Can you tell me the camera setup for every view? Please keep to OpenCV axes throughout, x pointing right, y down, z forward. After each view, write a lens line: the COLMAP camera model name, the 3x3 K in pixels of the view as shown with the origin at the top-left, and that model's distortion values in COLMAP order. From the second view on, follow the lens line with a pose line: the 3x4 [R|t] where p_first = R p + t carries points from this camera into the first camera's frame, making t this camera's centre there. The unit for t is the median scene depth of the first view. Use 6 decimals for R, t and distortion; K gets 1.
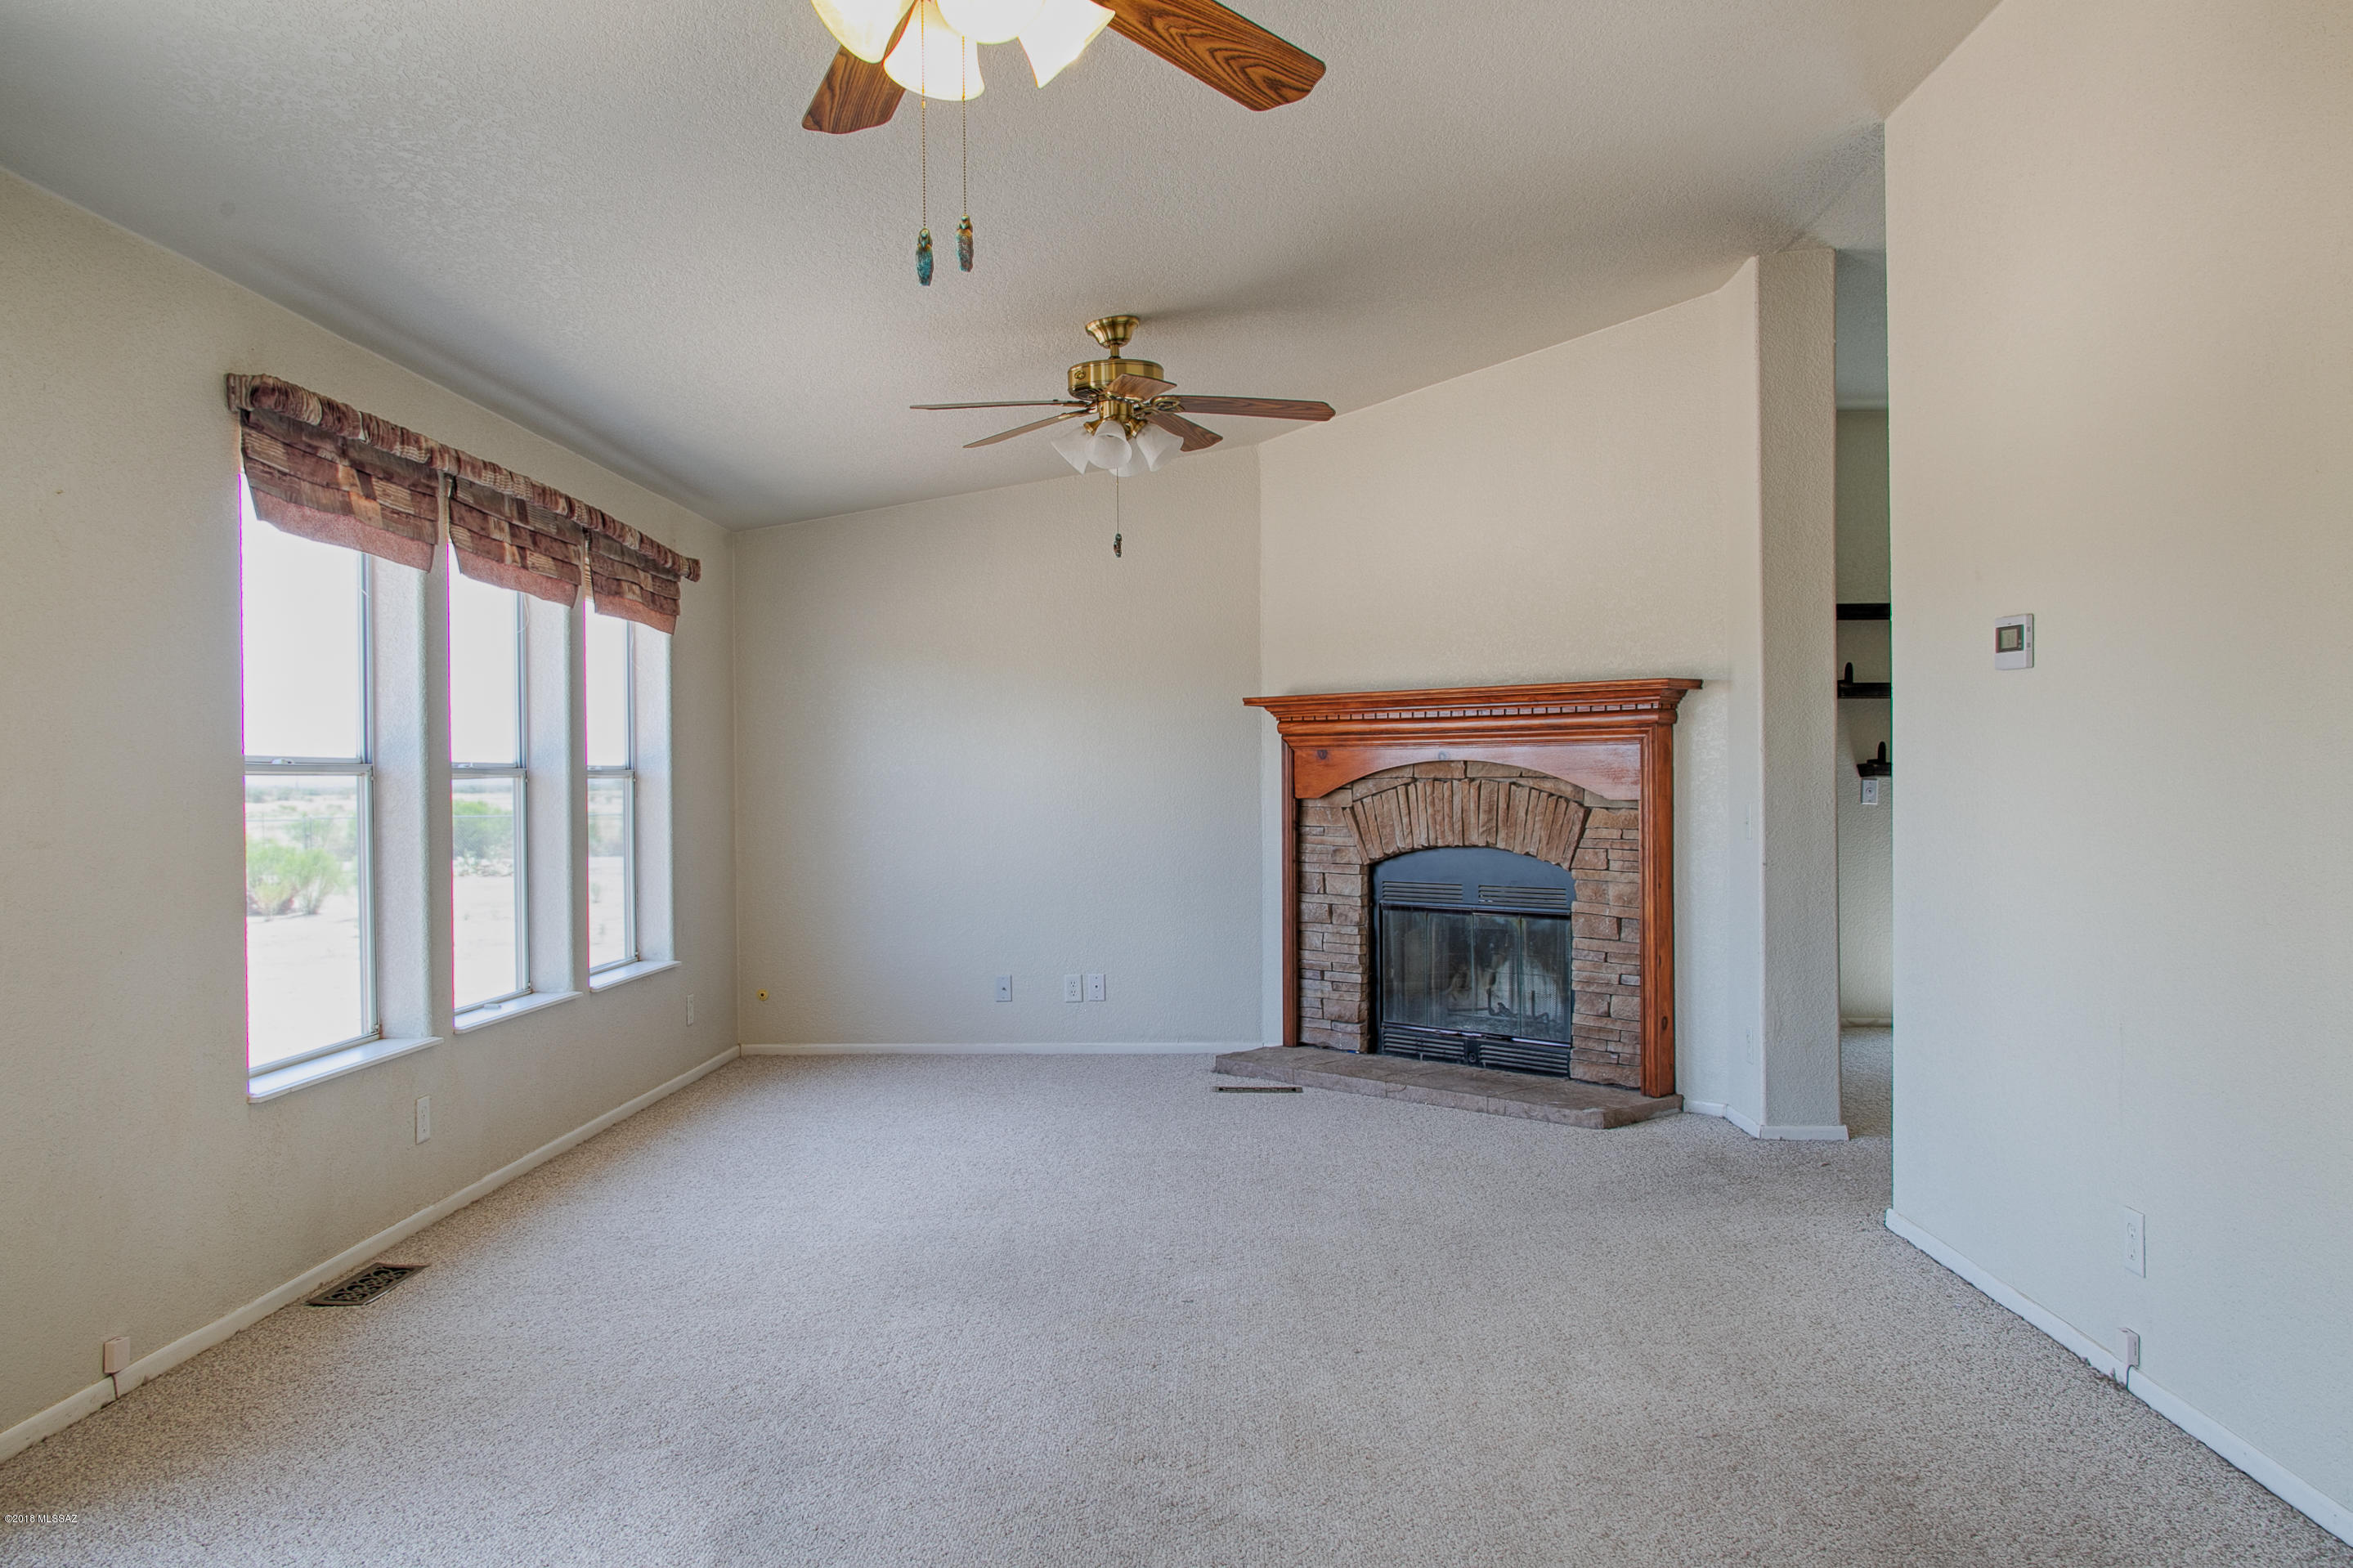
lens RADIAL K [[1897.9, 0, 1158.3], [0, 1897.9, 773.1], [0, 0, 1]] dist [0.003699, 0.036857]
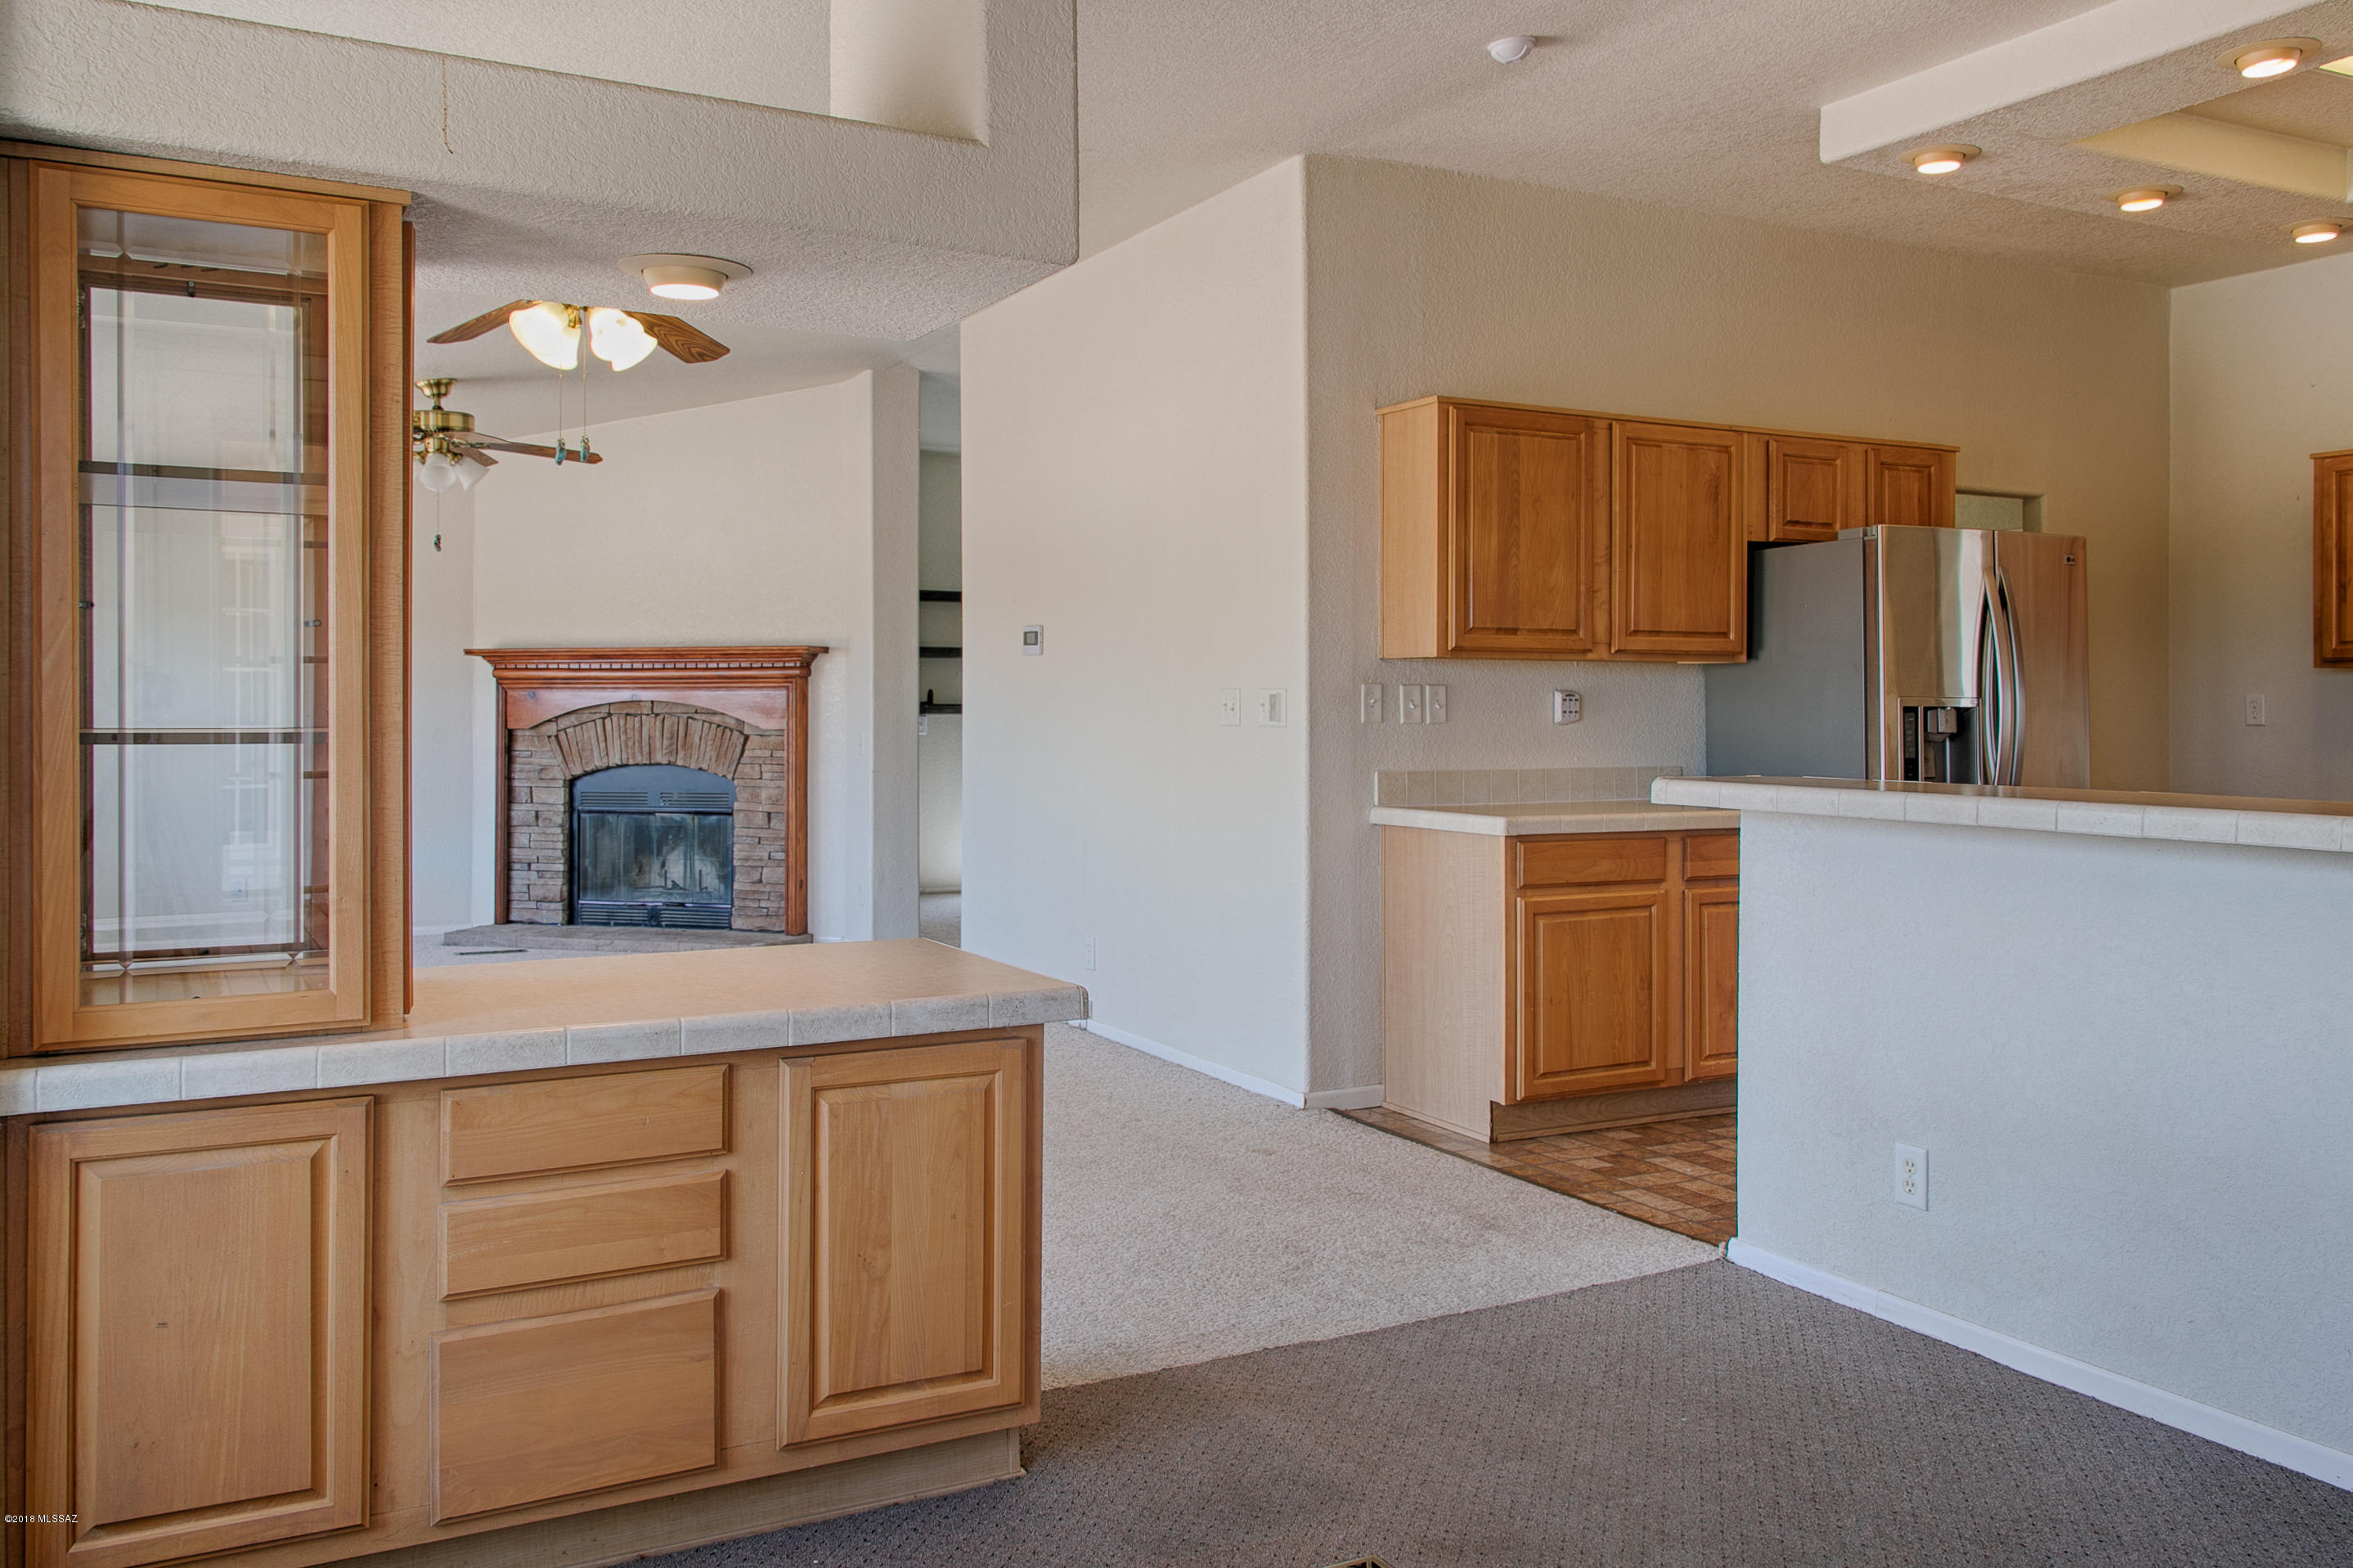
lens RADIAL K [[1898.0, 0, 1173.8], [0, 1898.0, 780.0], [0, 0, 1]] dist [0.003699, 0.036857]
pose [[0.868728, -0.011604, 0.495154, -0.190475], [-0.006019, 0.999404, 0.033981, 0.001693], [-0.495253, -0.032501, 0.868141, -0.369710]]
